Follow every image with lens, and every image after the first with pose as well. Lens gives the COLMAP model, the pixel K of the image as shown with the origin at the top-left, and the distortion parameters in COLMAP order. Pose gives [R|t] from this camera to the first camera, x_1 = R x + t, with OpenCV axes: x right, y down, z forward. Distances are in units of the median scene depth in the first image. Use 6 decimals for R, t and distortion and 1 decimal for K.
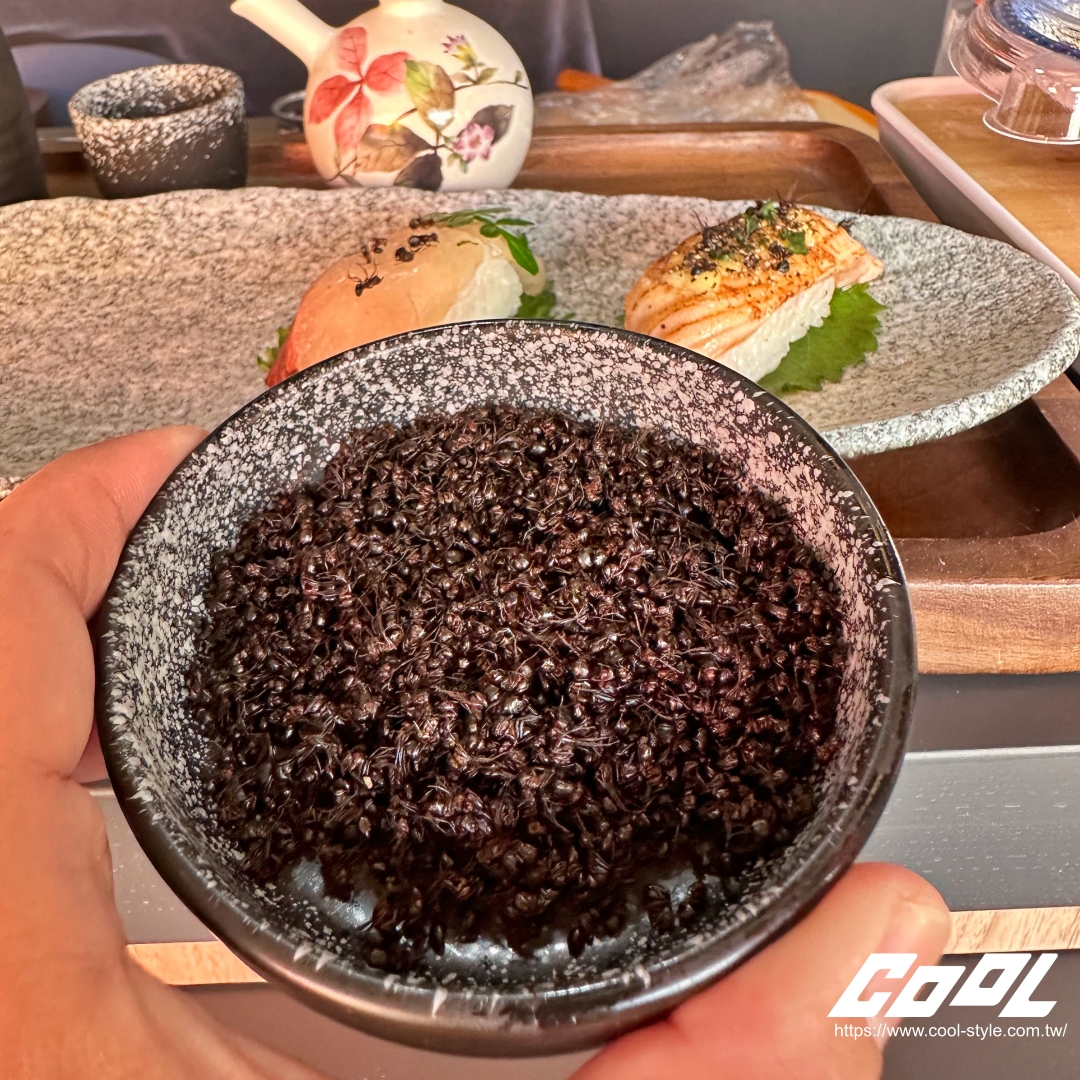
lens RADIAL K [[1158.5, 0, 540.0], [0, 1158.5, 540.0], [0, 0, 1]] dist [0.002889, 0.019963]
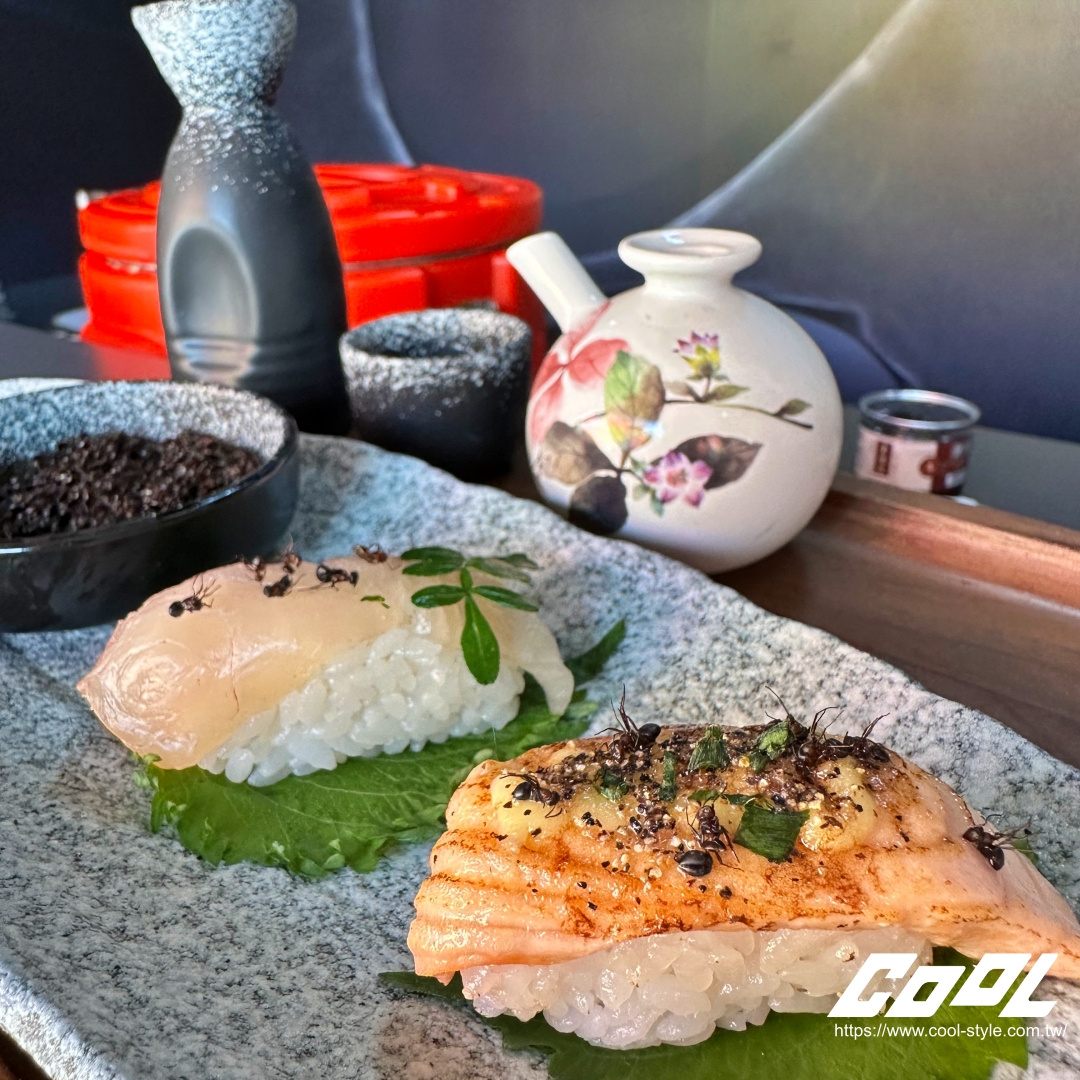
lens RADIAL K [[1158.5, 0, 540.0], [0, 1158.5, 540.0], [0, 0, 1]] dist [0.002889, 0.019963]
pose [[0.697098, 0.291186, -0.655183, 0.349200], [-0.425245, 0.903650, -0.050837, -0.242325], [0.577253, 0.314051, 0.753758, 0.450435]]
